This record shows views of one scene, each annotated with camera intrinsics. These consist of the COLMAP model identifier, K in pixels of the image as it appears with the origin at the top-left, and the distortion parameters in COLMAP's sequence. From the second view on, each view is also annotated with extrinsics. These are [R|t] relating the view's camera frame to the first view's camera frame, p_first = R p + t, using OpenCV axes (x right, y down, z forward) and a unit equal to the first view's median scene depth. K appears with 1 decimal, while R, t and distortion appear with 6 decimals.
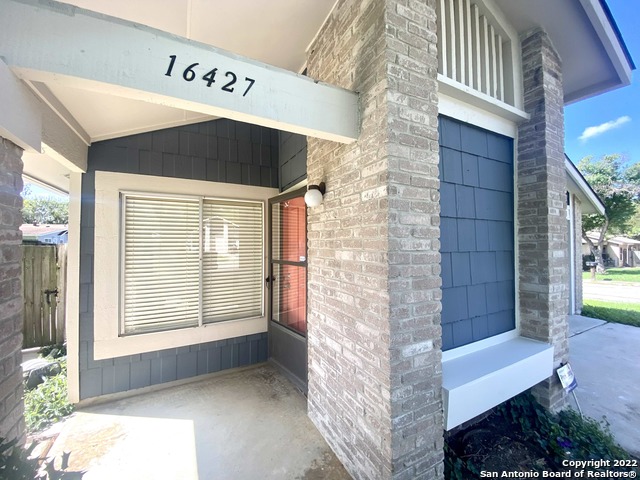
lens RADIAL K [[259.8, 0, 319.4], [0, 259.8, 236.3], [0, 0, 1]] dist [0.029549, -0.025042]
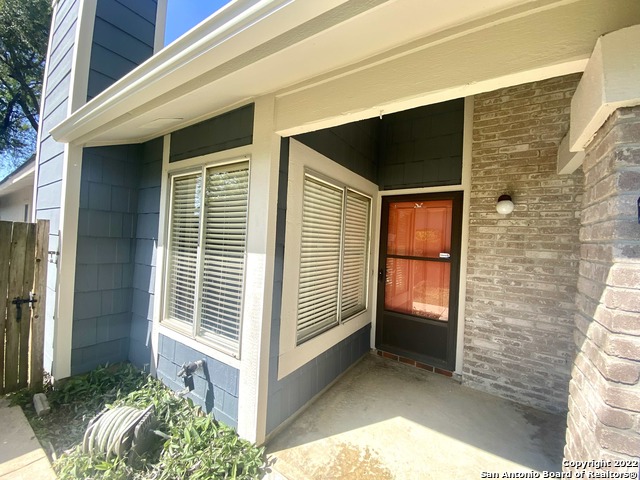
lens RADIAL K [[259.8, 0, 319.4], [0, 259.8, 236.3], [0, 0, 1]] dist [0.029549, -0.025042]
pose [[0.874113, 0.050861, 0.483052, -1.465454], [-0.064488, 0.997851, 0.011630, 0.033864], [-0.481422, -0.041317, 0.875515, 0.346805]]
